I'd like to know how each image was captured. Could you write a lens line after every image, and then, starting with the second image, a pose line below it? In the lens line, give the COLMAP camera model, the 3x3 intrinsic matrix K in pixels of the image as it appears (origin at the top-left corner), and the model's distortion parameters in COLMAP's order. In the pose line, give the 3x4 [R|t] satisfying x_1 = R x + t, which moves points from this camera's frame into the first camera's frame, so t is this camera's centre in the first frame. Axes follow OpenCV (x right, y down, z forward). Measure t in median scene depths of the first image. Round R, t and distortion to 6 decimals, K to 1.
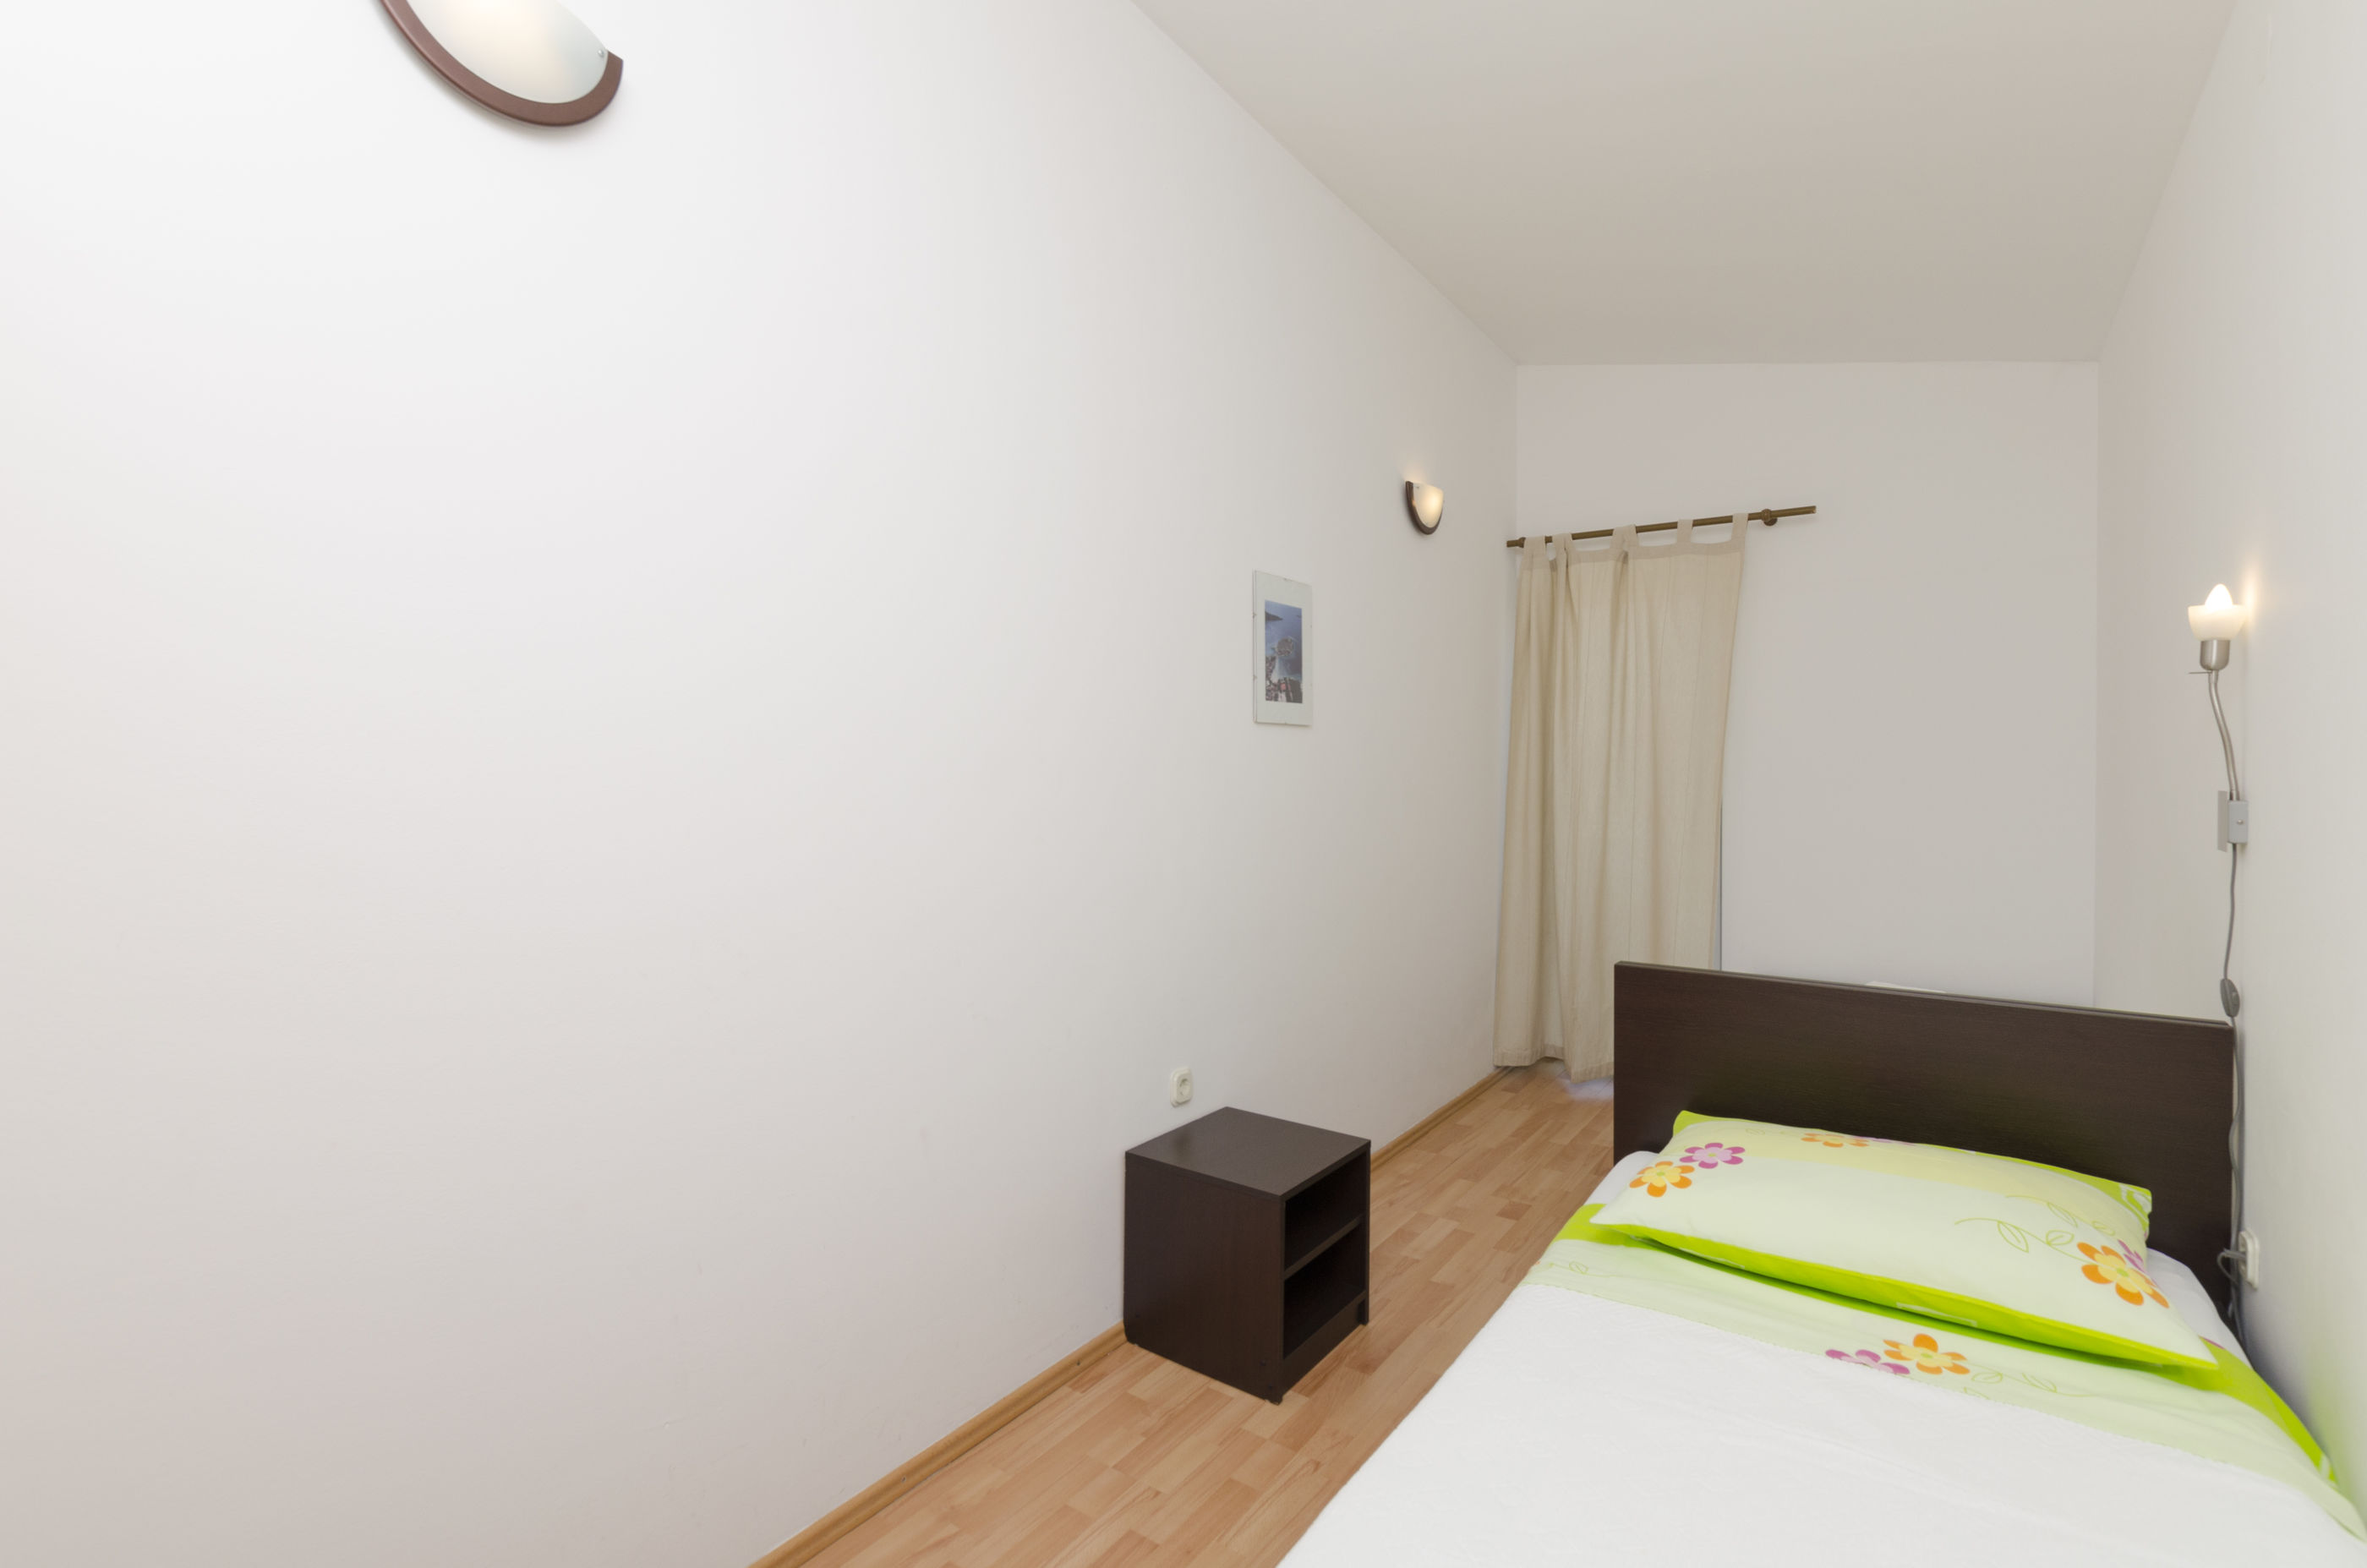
lens RADIAL K [[1086.5, 0, 1190.3], [0, 1086.5, 784.0], [0, 0, 1]] dist [-0.002873, -0.000191]
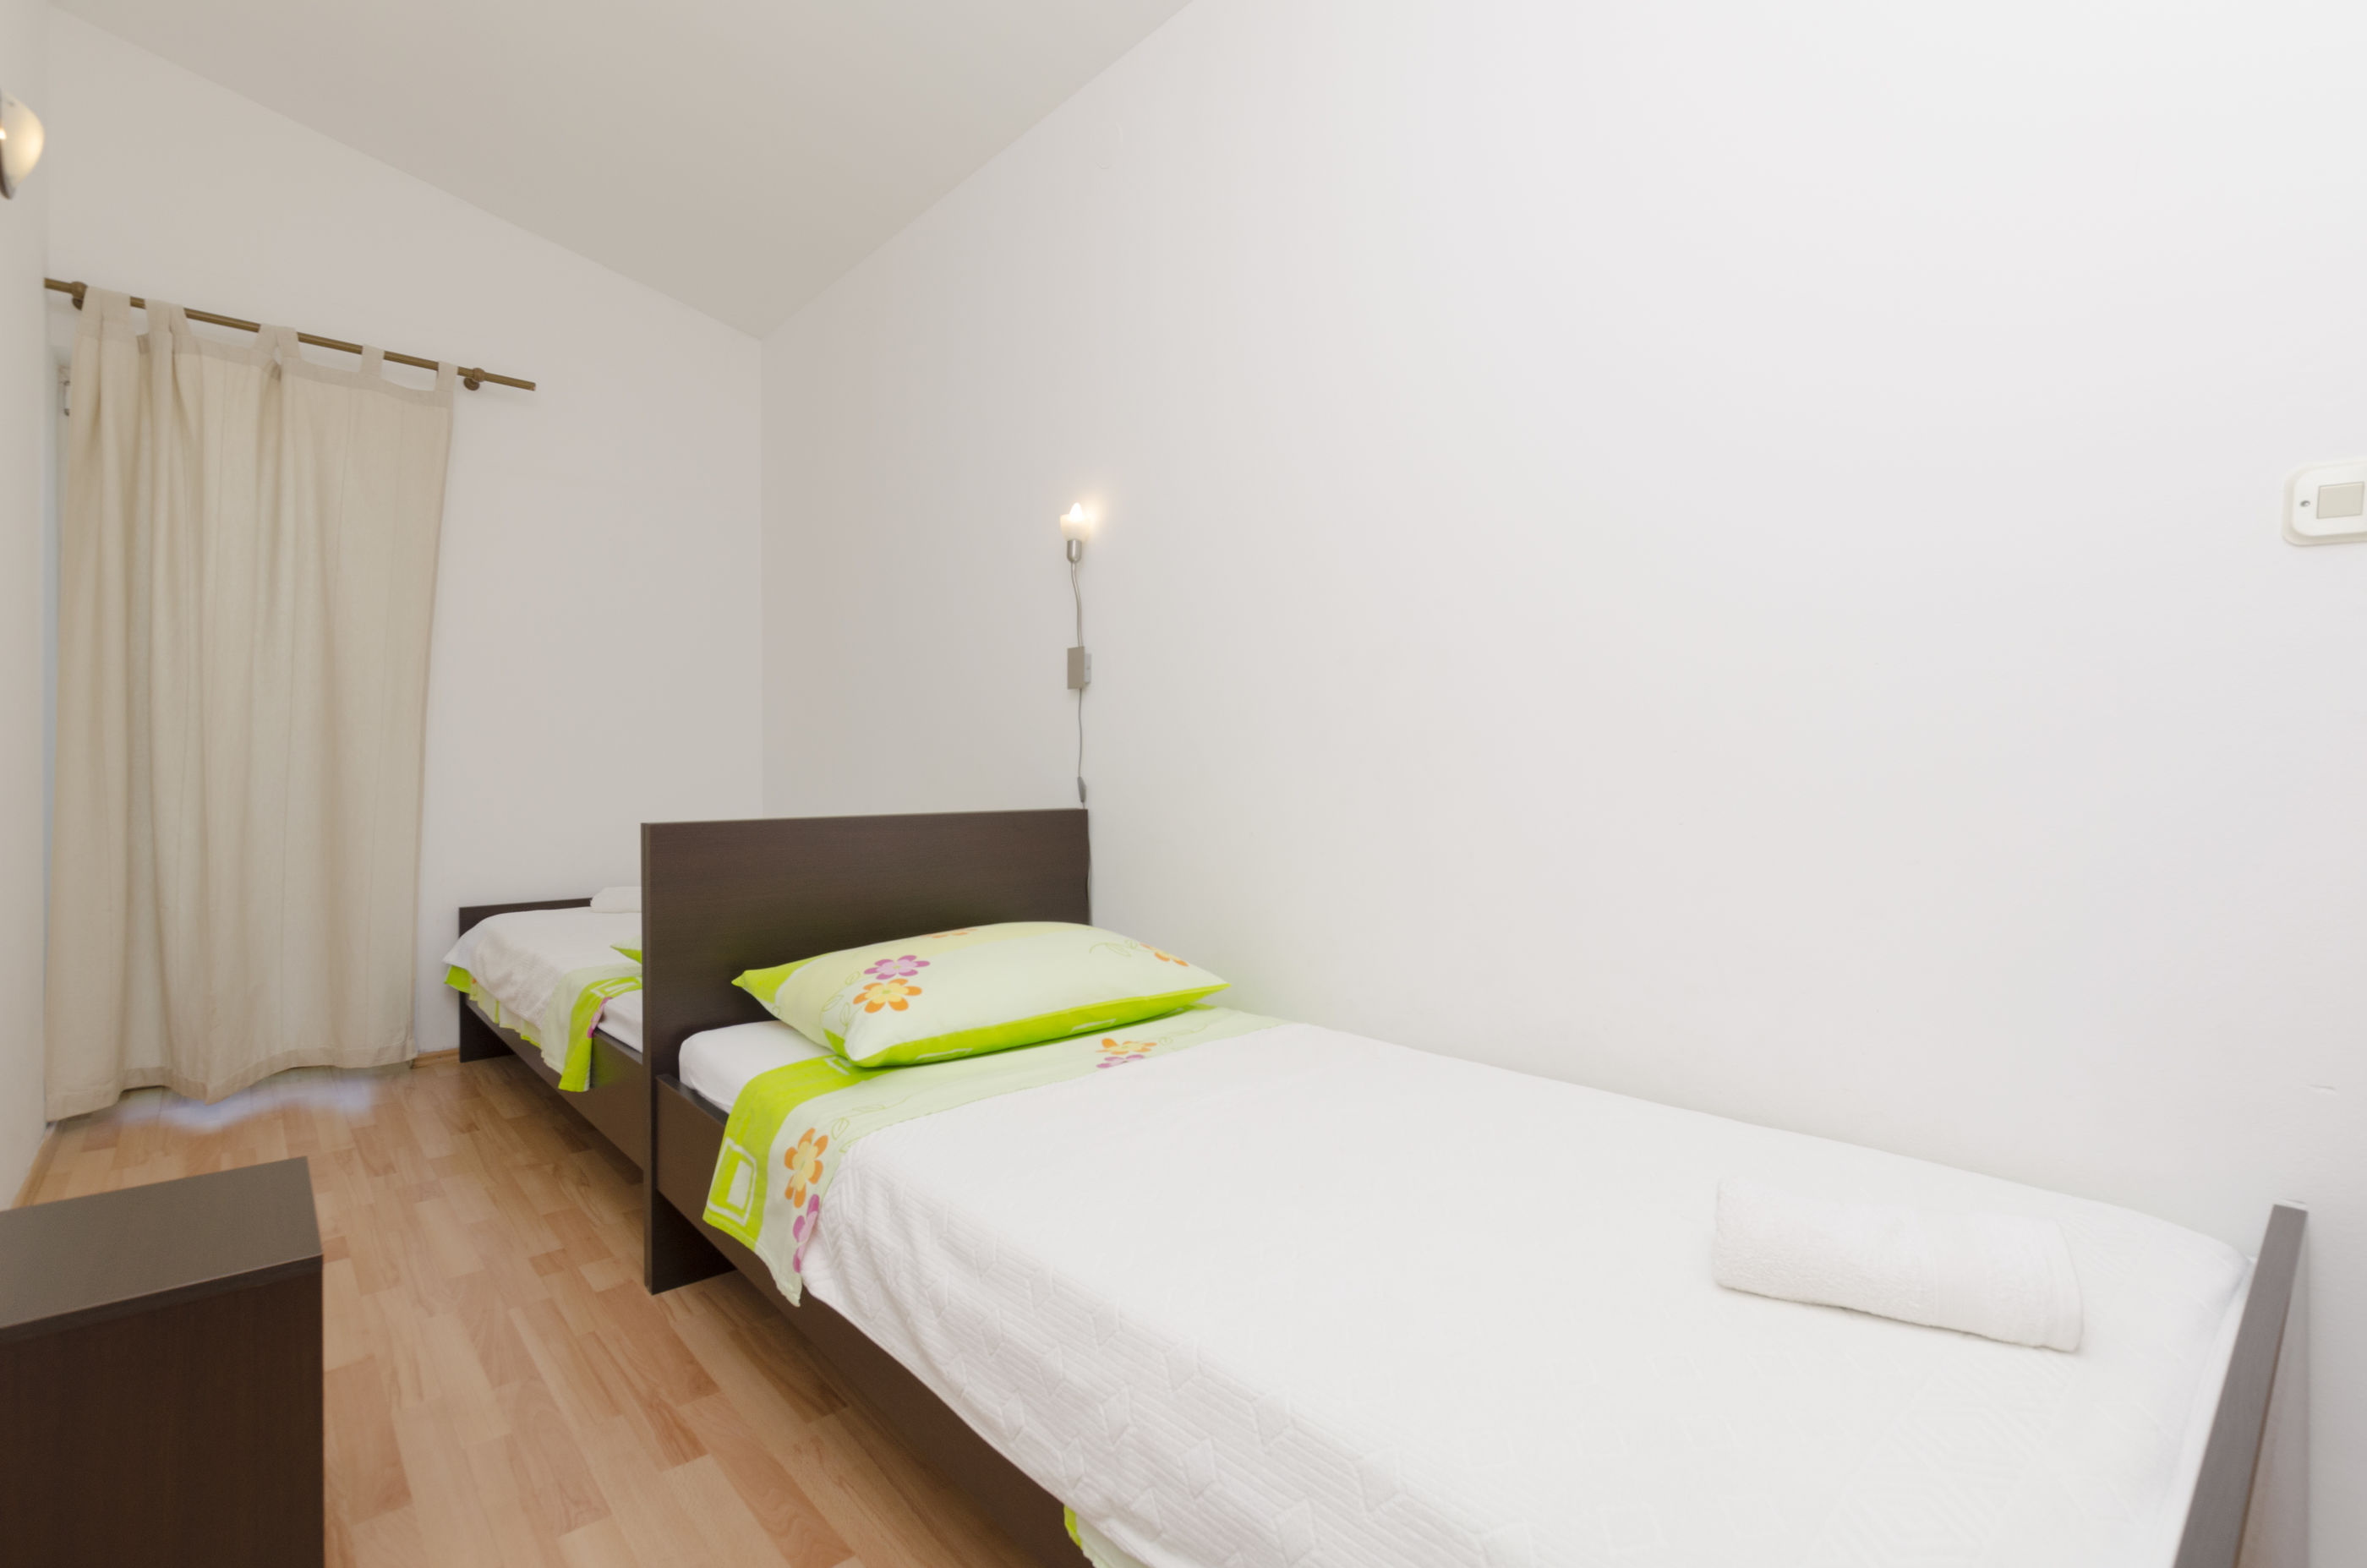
lens RADIAL K [[1086.5, 0, 1190.3], [0, 1086.5, 784.0], [0, 0, 1]] dist [-0.002873, -0.000191]
pose [[0.210326, -0.010173, 0.977578, -0.198973], [0.020575, 0.999770, 0.005977, 0.084516], [-0.977415, 0.018857, 0.210487, 0.254911]]
